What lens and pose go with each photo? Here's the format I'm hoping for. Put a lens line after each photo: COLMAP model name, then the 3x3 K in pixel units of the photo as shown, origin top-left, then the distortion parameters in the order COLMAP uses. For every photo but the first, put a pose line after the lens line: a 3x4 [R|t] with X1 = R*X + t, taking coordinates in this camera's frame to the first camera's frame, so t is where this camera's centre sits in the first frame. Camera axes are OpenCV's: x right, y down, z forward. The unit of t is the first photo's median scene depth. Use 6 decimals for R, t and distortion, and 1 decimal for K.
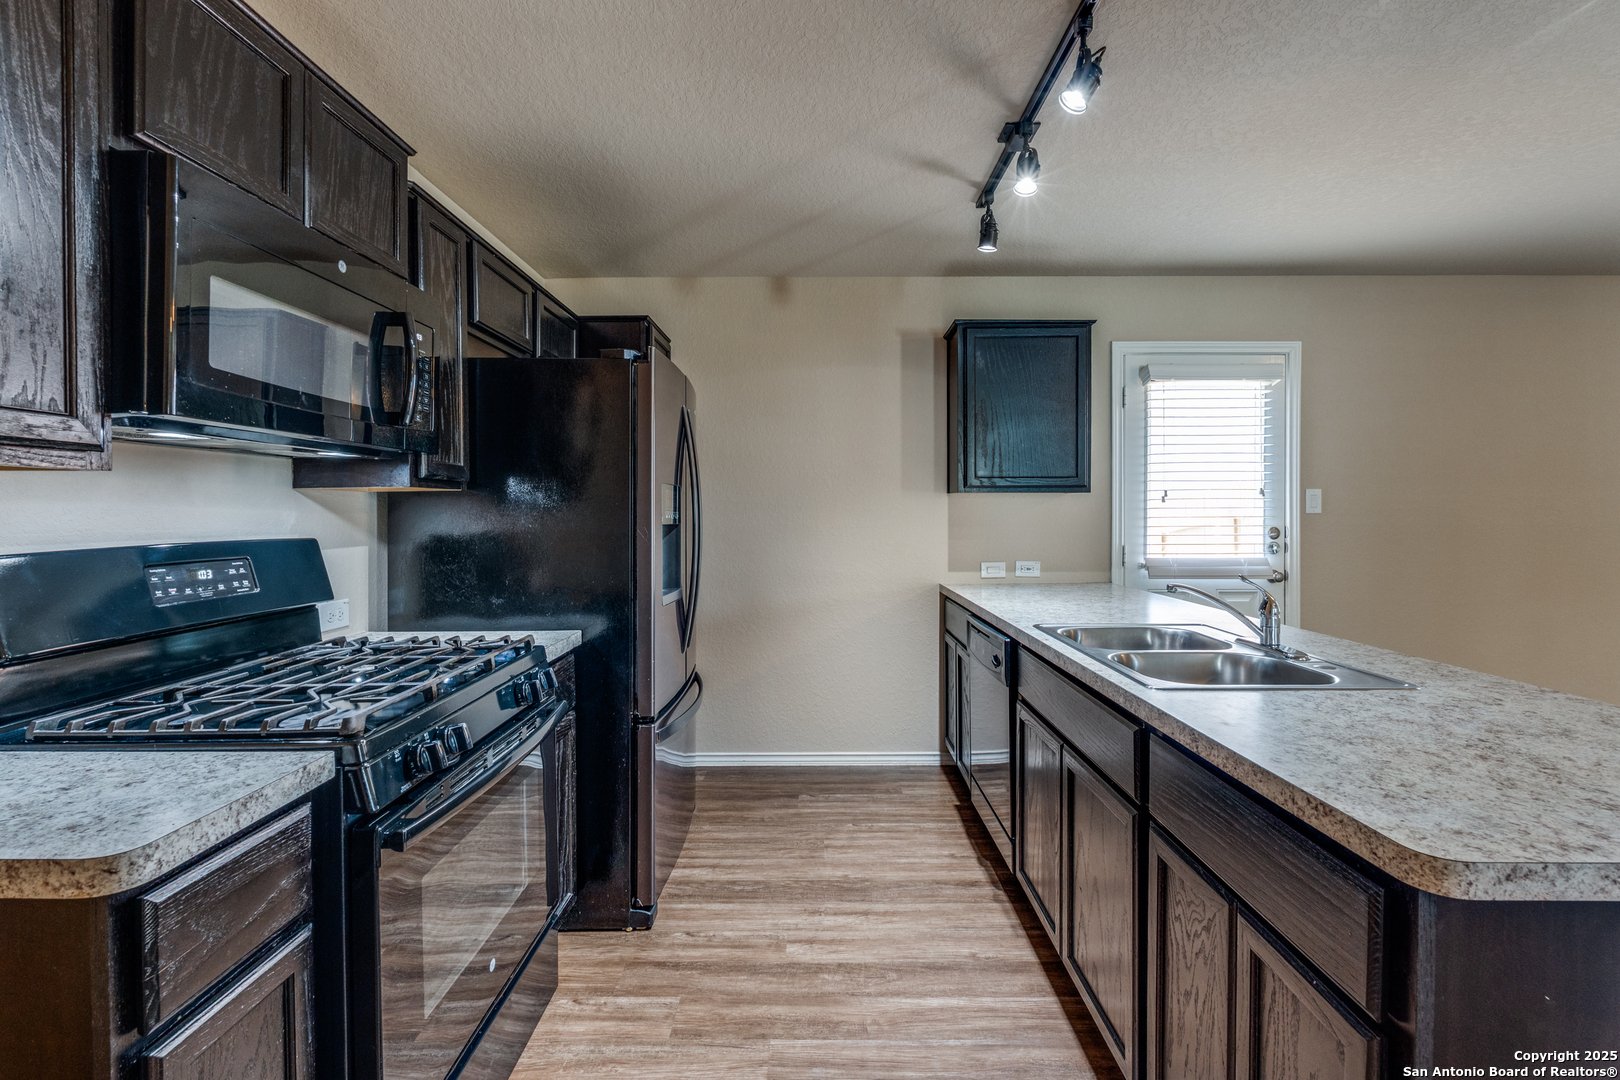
lens RADIAL K [[721.3, 0, 812.2], [0, 721.3, 506.6], [0, 0, 1]] dist [-0.000279, 0.000103]
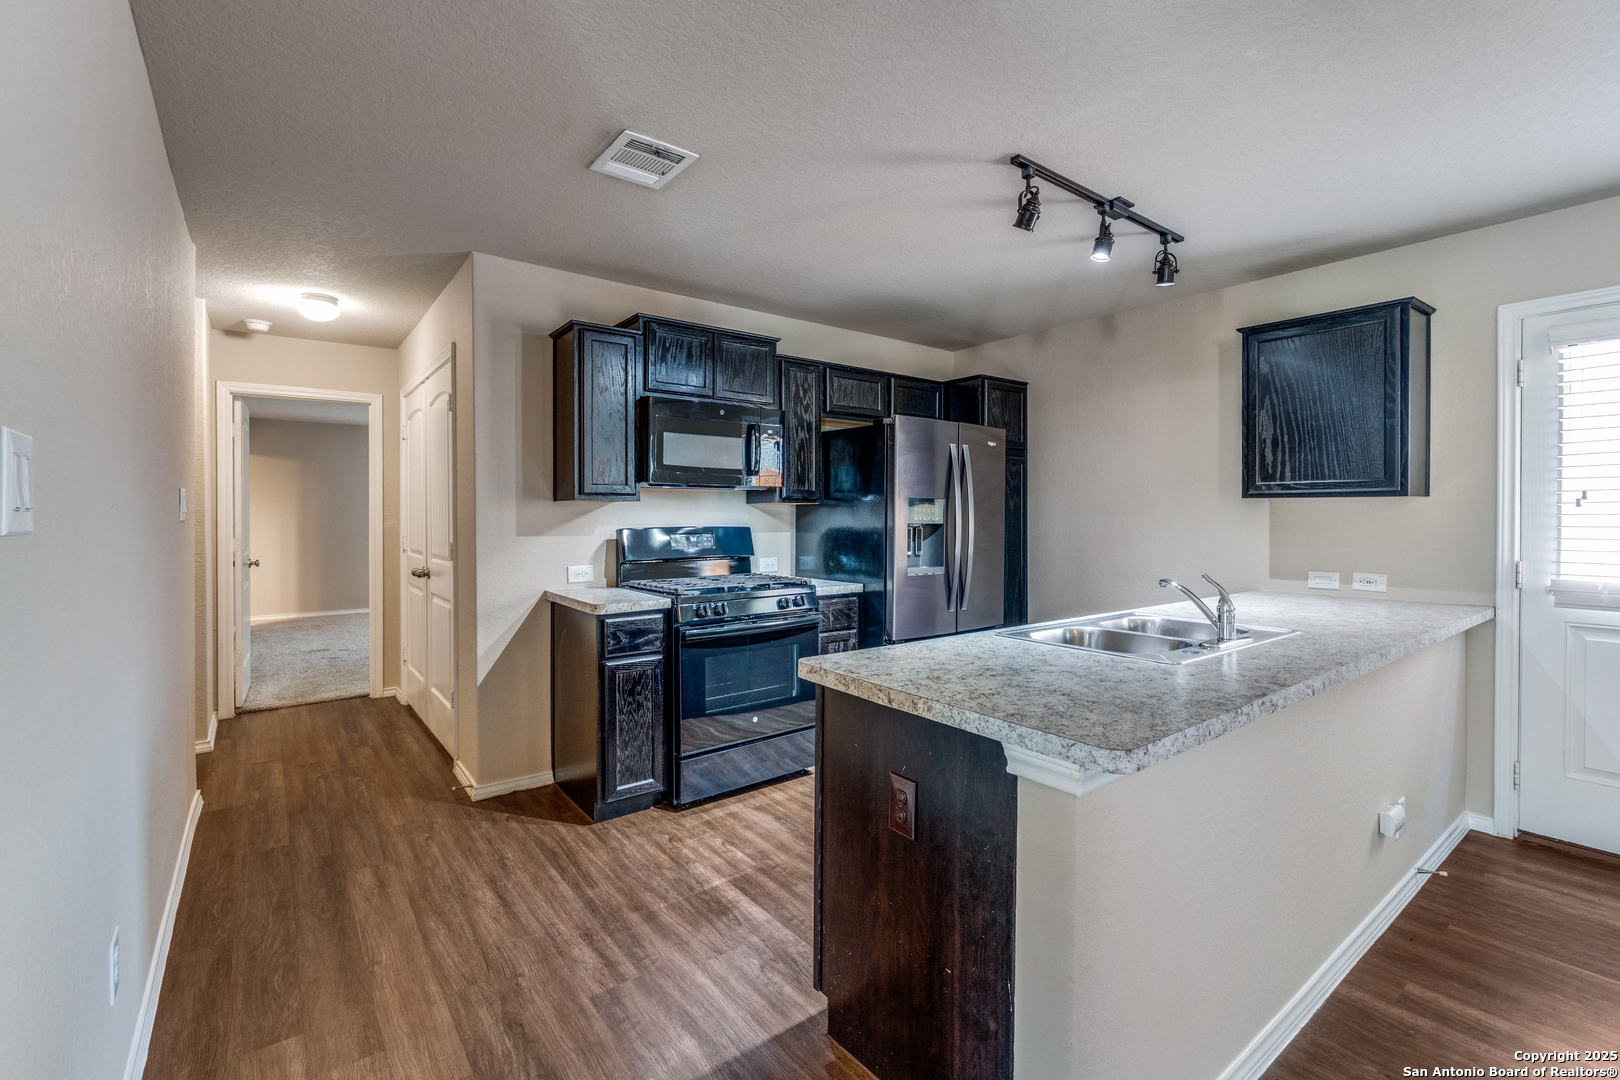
lens RADIAL K [[726.2, 0, 816.1], [0, 726.2, 517.6], [0, 0, 1]] dist [-0.001712, 0.000007]
pose [[0.608632, 0.006446, -0.793426, 0.602709], [0.001138, 0.999959, 0.008997, -0.002322], [0.793452, -0.006379, 0.608600, -0.089602]]
